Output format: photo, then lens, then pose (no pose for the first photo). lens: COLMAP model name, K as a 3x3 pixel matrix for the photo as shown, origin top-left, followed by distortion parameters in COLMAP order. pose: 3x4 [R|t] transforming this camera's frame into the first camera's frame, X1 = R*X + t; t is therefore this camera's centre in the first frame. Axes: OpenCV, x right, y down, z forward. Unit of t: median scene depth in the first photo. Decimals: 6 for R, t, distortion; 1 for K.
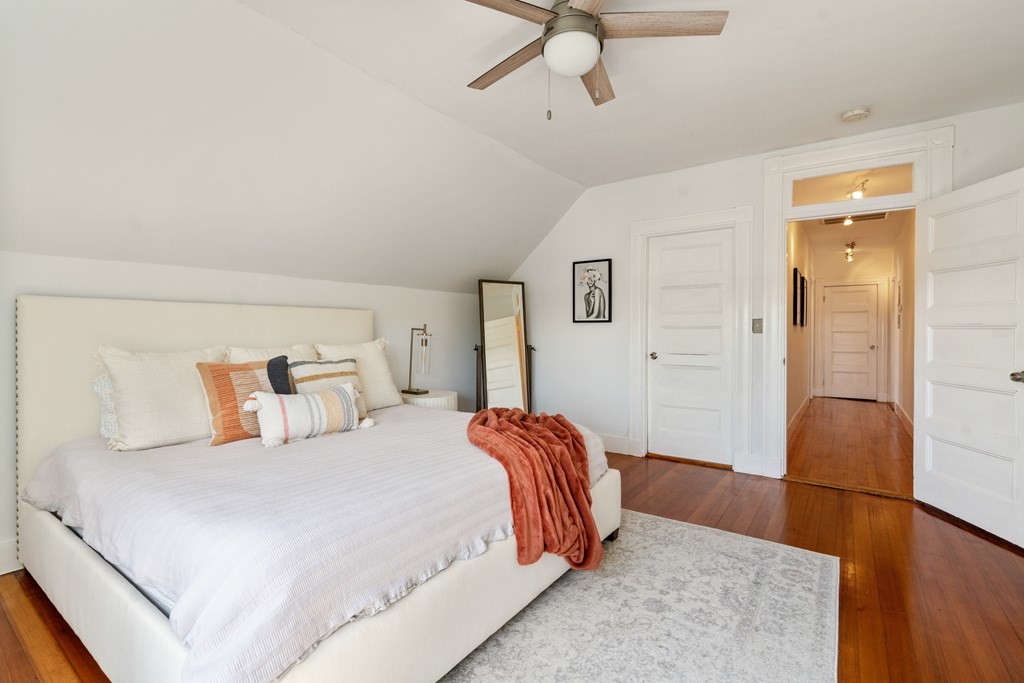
lens RADIAL K [[468.9, 0, 510.2], [0, 468.9, 334.2], [0, 0, 1]] dist [-0.007881, -0.000086]
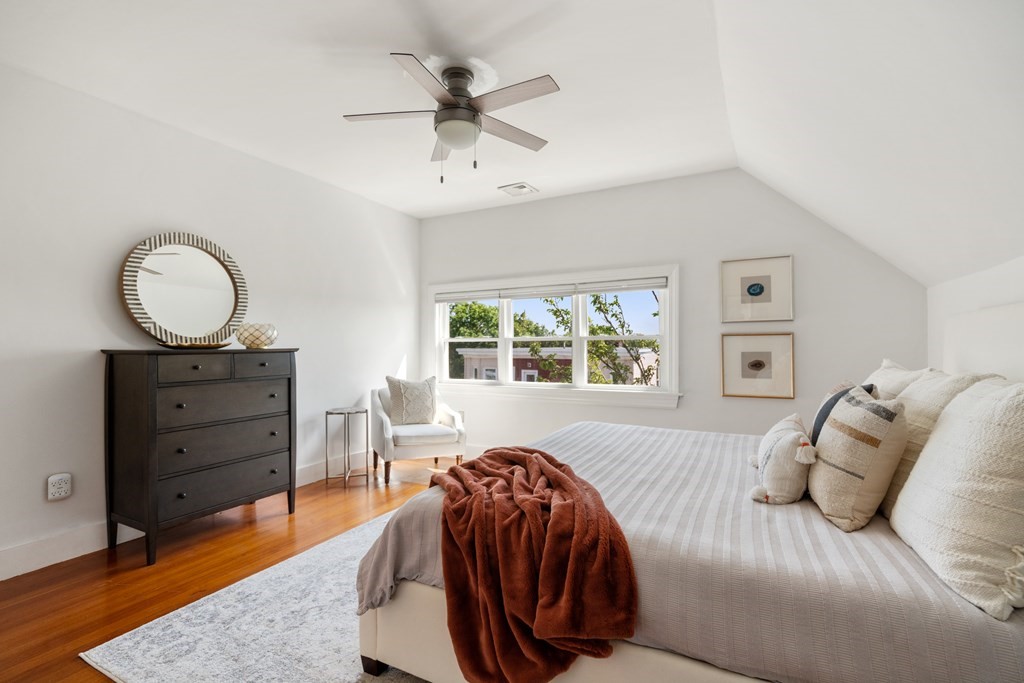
lens RADIAL K [[468.9, 0, 507.5], [0, 468.9, 340.8], [0, 0, 1]] dist [-0.007881, -0.000086]
pose [[-0.991075, -0.002378, -0.133285, 0.142789], [0.000039, 0.999836, -0.018133, -0.004307], [0.133307, -0.017976, -0.990912, 1.984951]]
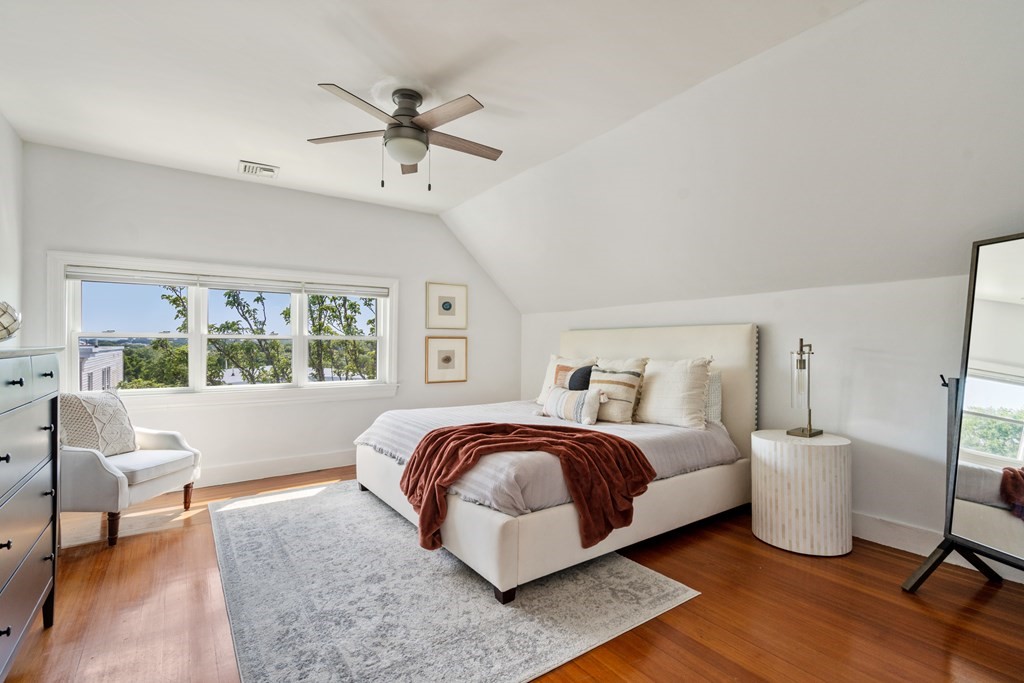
lens RADIAL K [[468.9, 0, 513.0], [0, 468.9, 345.4], [0, 0, 1]] dist [-0.007881, -0.000086]
pose [[-0.326713, -0.004221, -0.945114, 1.178689], [0.000066, 0.999990, -0.004489, -0.008096], [0.945124, -0.001529, -0.326709, 1.529744]]
